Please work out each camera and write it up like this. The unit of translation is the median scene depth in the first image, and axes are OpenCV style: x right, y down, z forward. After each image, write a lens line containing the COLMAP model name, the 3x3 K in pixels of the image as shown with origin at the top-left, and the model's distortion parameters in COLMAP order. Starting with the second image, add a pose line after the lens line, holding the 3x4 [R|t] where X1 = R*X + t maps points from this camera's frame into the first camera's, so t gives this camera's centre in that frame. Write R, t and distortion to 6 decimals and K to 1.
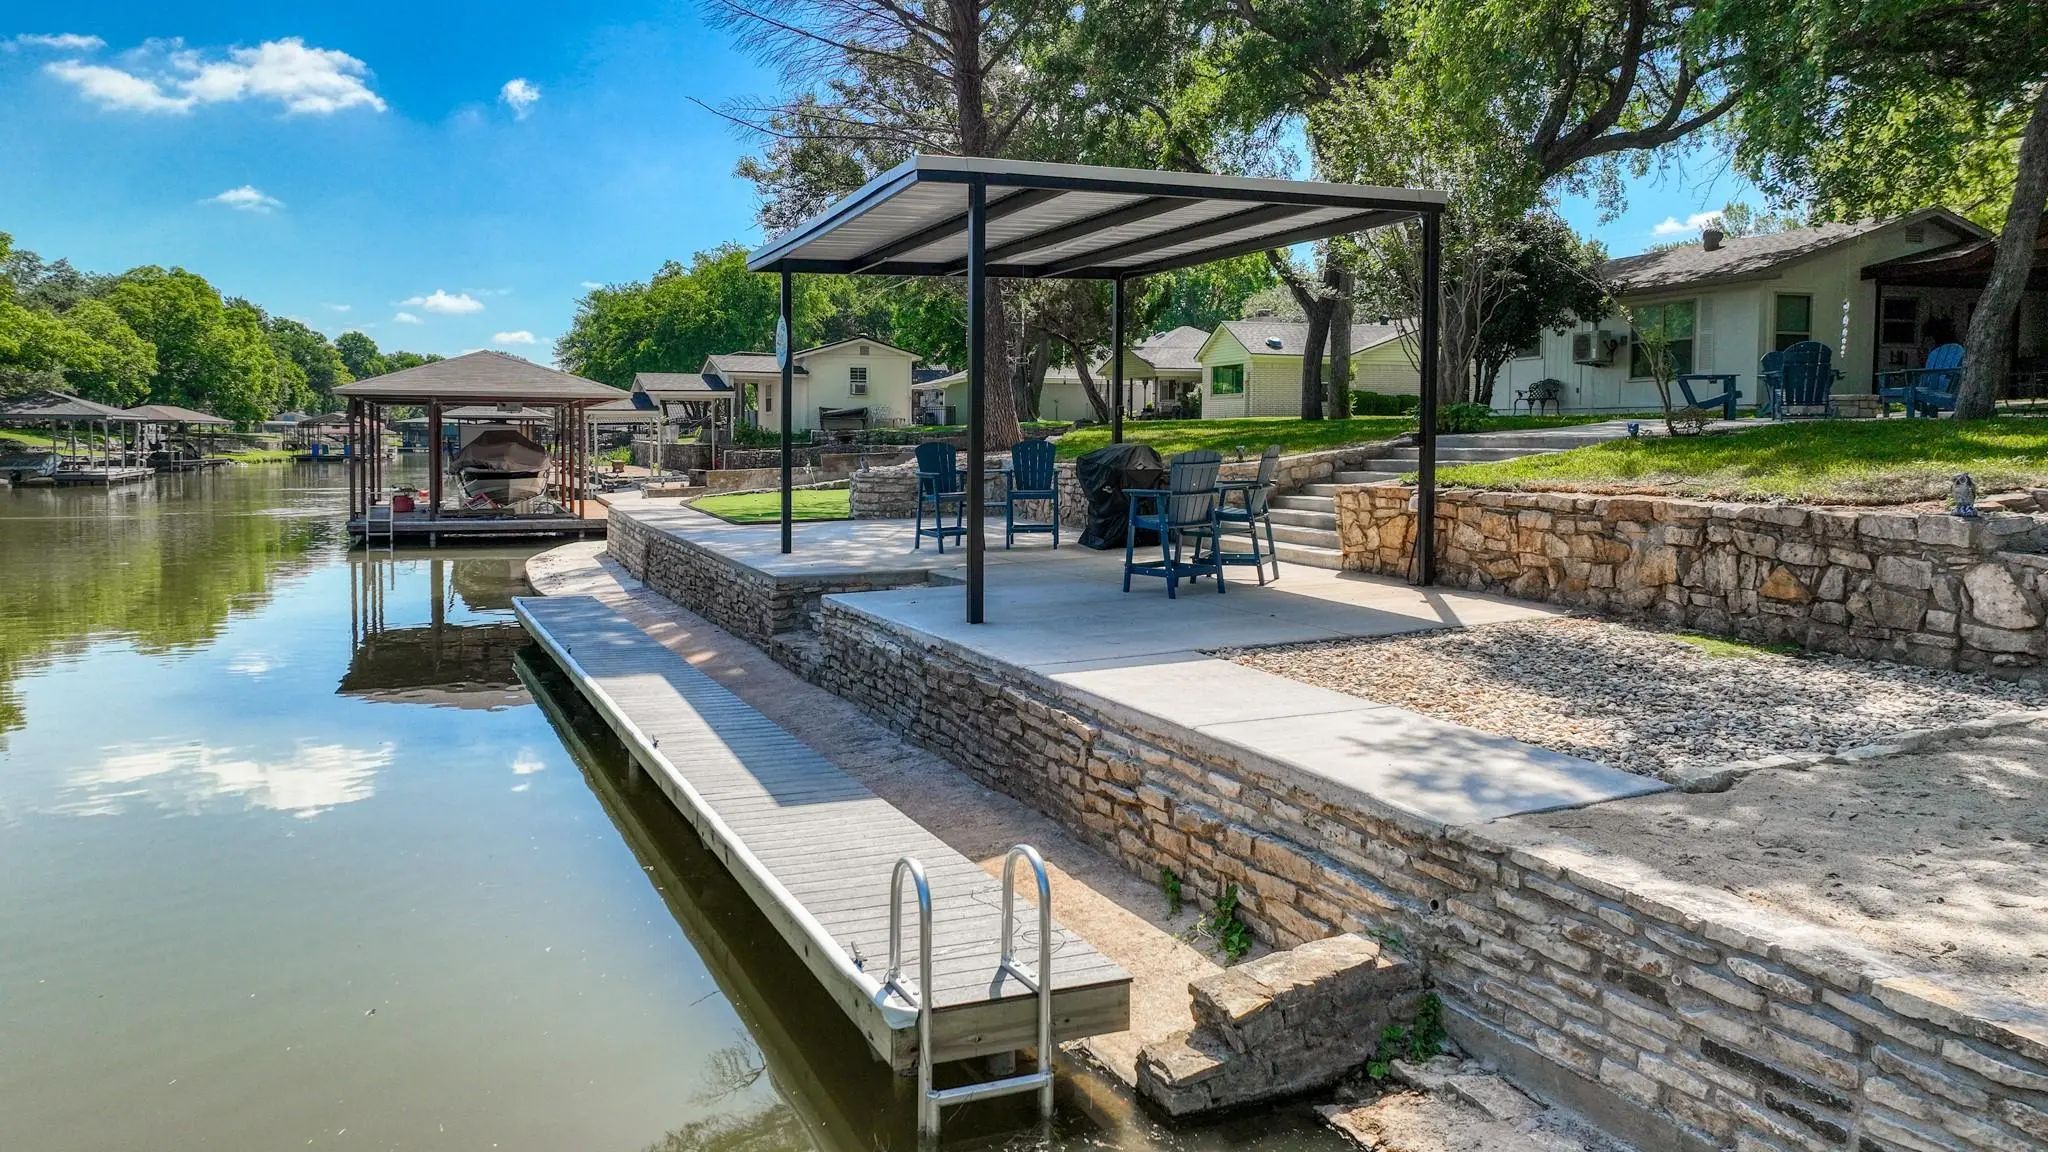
lens RADIAL K [[1468.8, 0, 973.0], [0, 1468.8, 508.0], [0, 0, 1]] dist [-0.002021, 0.003723]
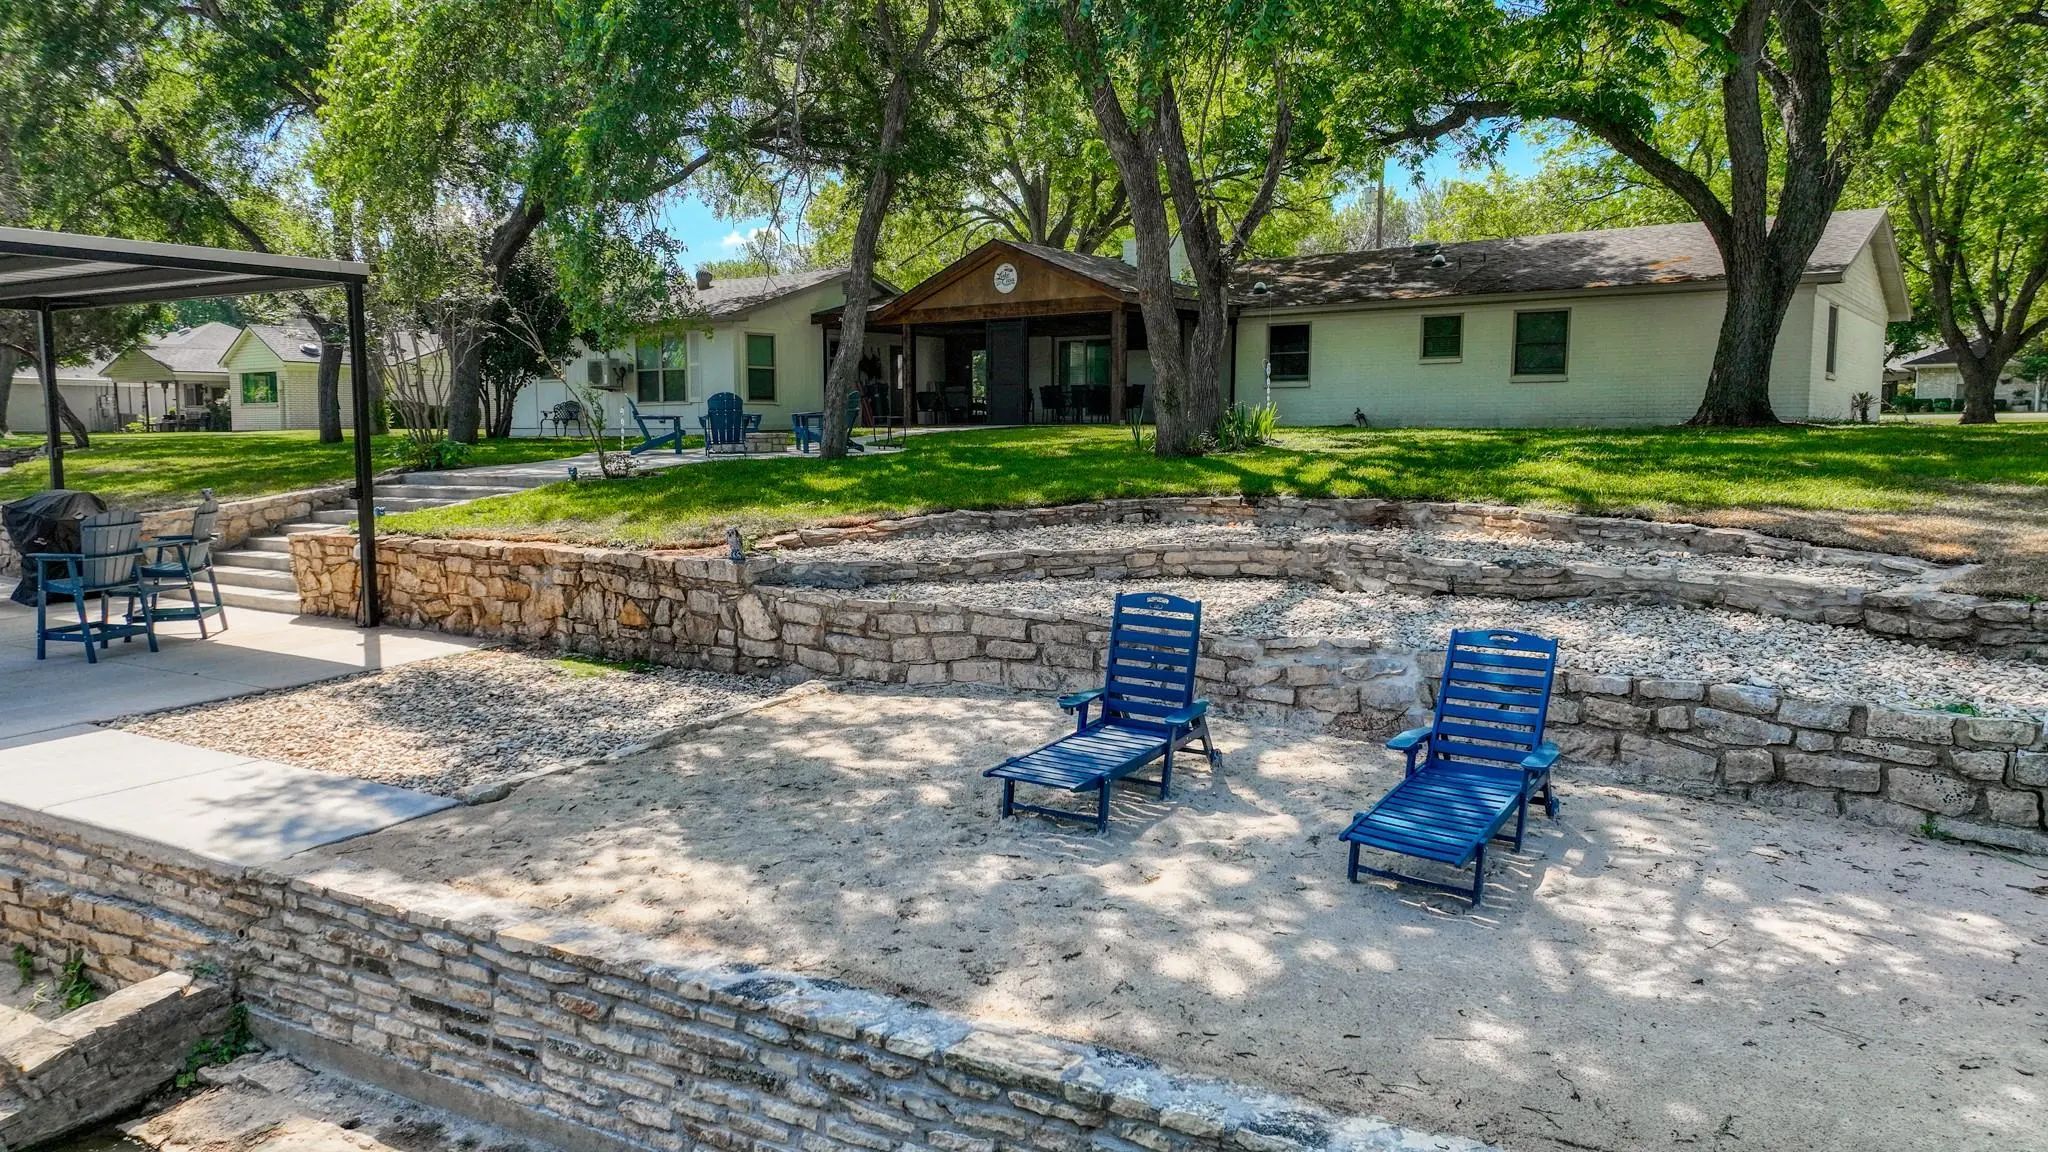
lens RADIAL K [[1446.4, 0, 1024.0], [0, 1446.4, 576.0], [0, 0, 1]] dist [-0.003159, 0.021941]
pose [[0.805599, -0.064610, 0.588927, 0.113859], [0.034888, 0.997484, 0.061708, -0.058063], [-0.591433, -0.029165, 0.805827, -0.259335]]
